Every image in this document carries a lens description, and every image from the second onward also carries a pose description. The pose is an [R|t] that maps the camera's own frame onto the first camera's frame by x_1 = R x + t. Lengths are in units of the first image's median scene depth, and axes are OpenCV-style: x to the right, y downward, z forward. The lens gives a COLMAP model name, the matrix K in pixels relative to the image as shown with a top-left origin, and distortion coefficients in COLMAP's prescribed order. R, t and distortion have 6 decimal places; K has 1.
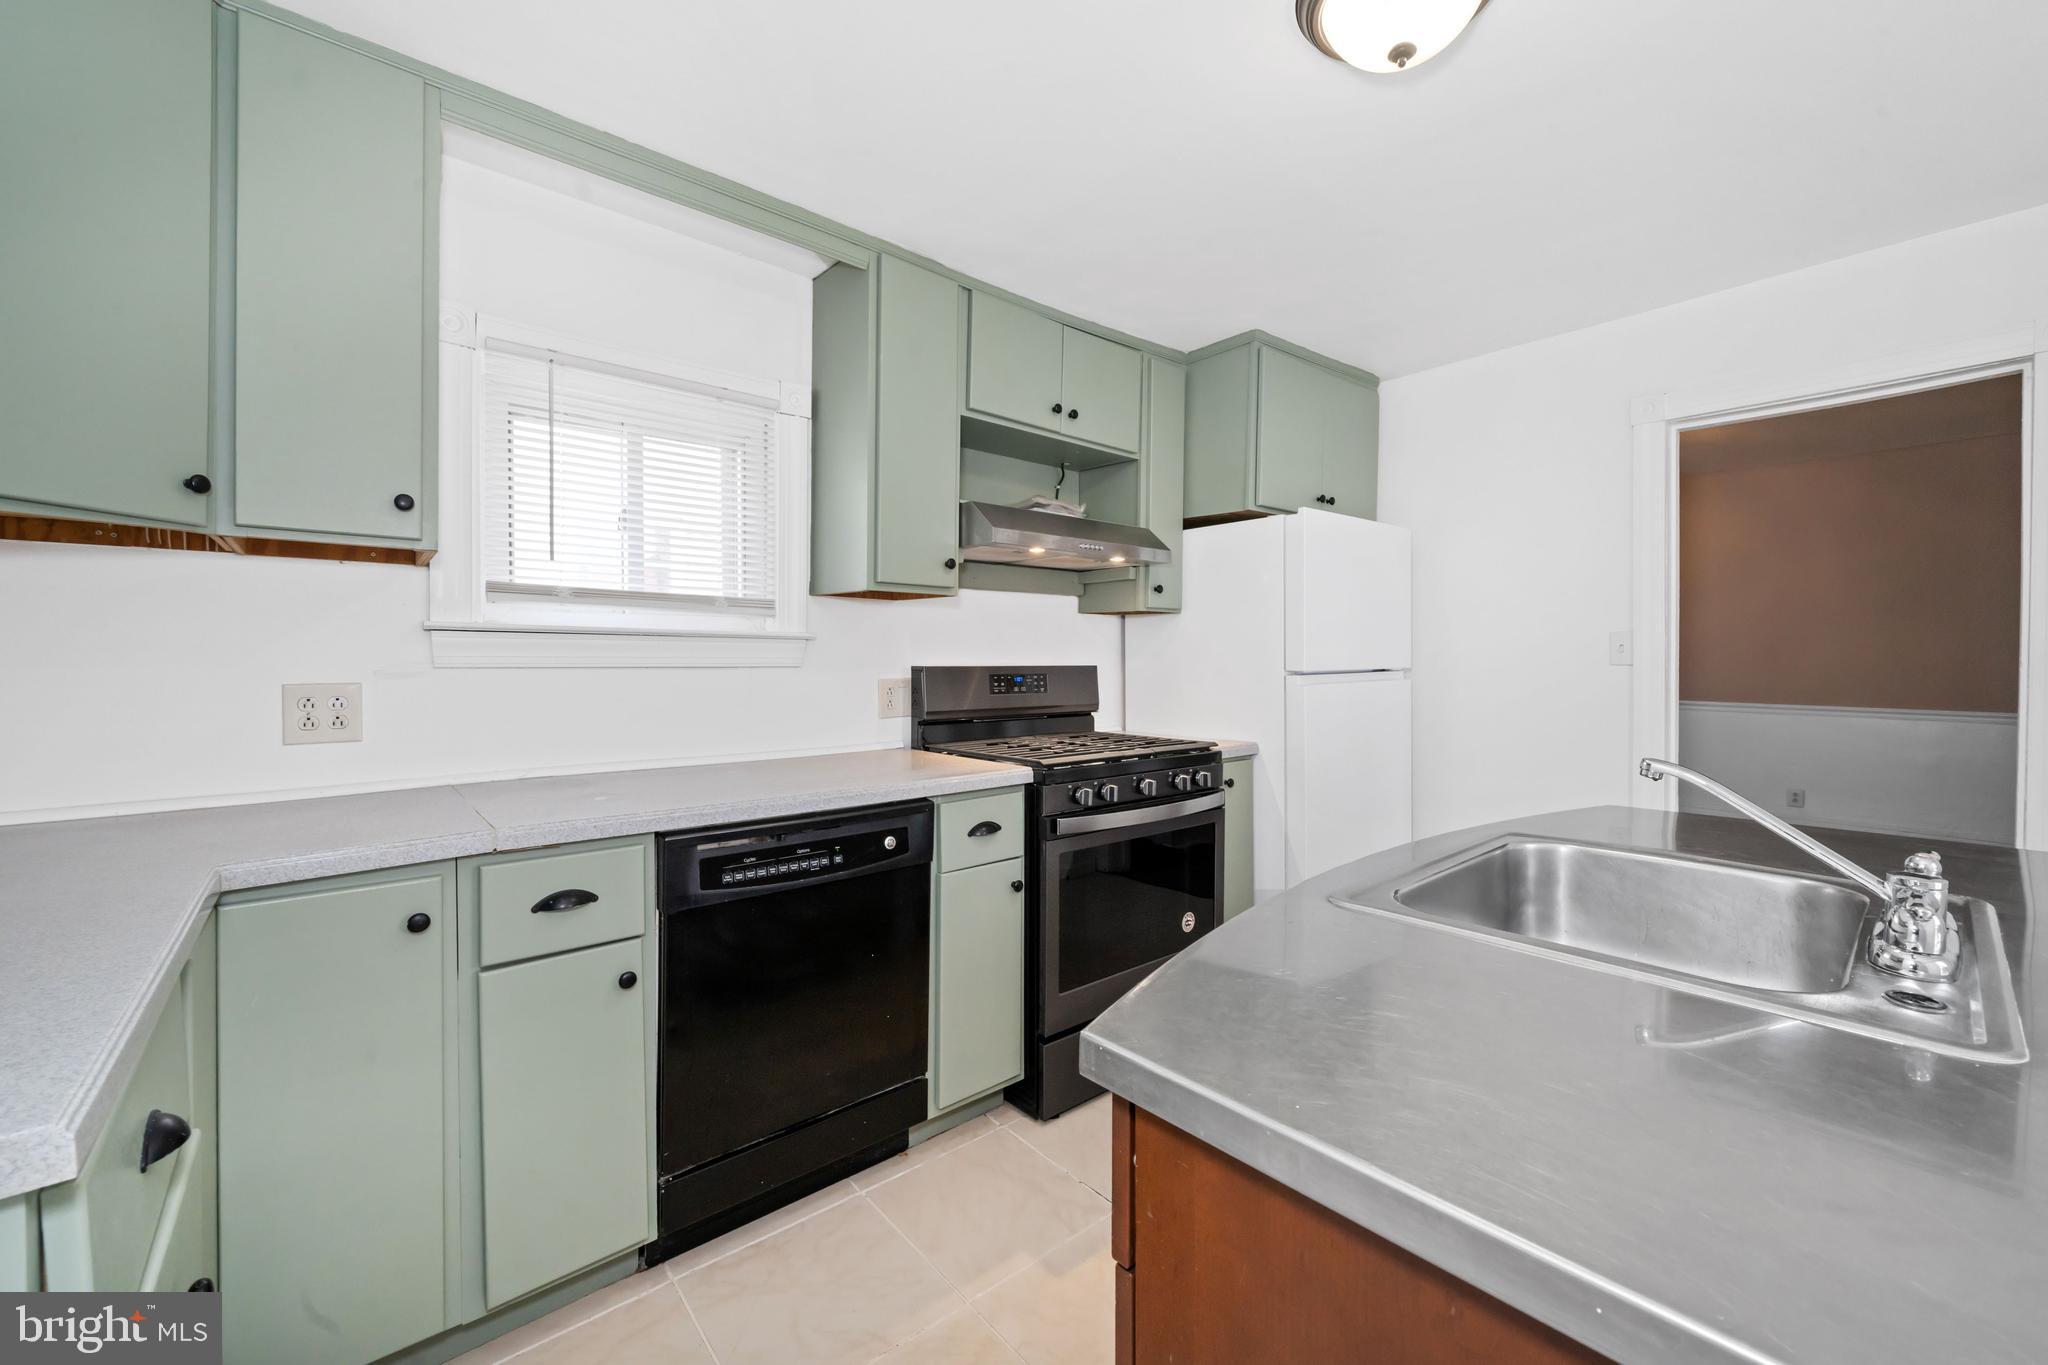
lens RADIAL K [[807.1, 0, 1028.6], [0, 807.1, 667.1], [0, 0, 1]] dist [-0.003676, -0.000548]
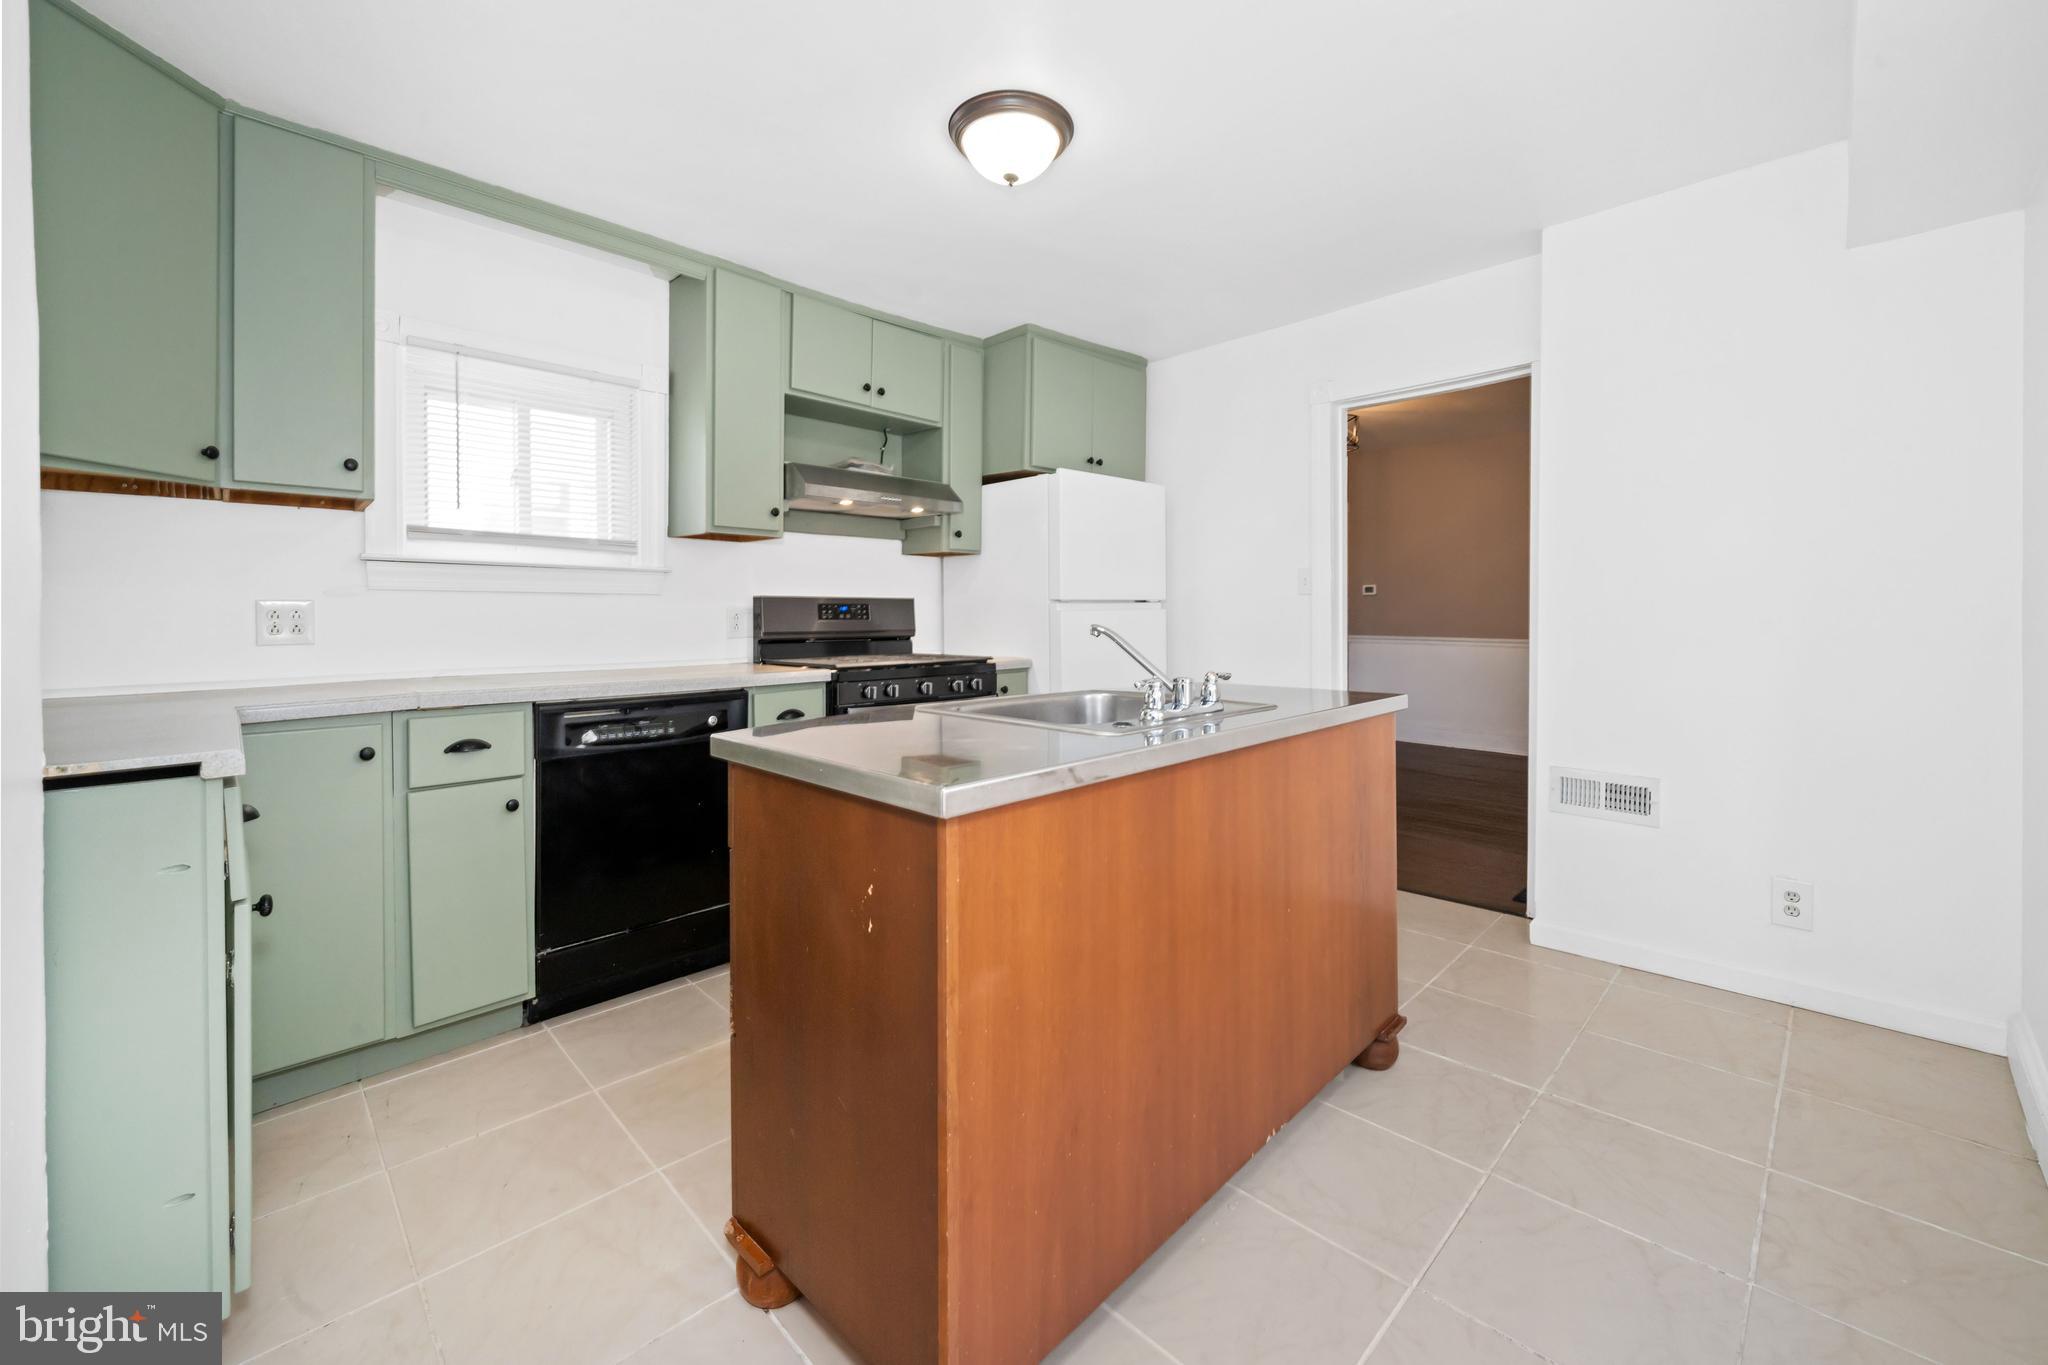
lens RADIAL K [[807.1, 0, 943.1], [0, 807.1, 630.3], [0, 0, 1]] dist [-0.003676, -0.000548]
pose [[0.999979, 0.004421, 0.004778, 0.178512], [-0.004485, 0.999899, 0.013484, 0.042769], [-0.004718, -0.013505, 0.999898, -0.295405]]
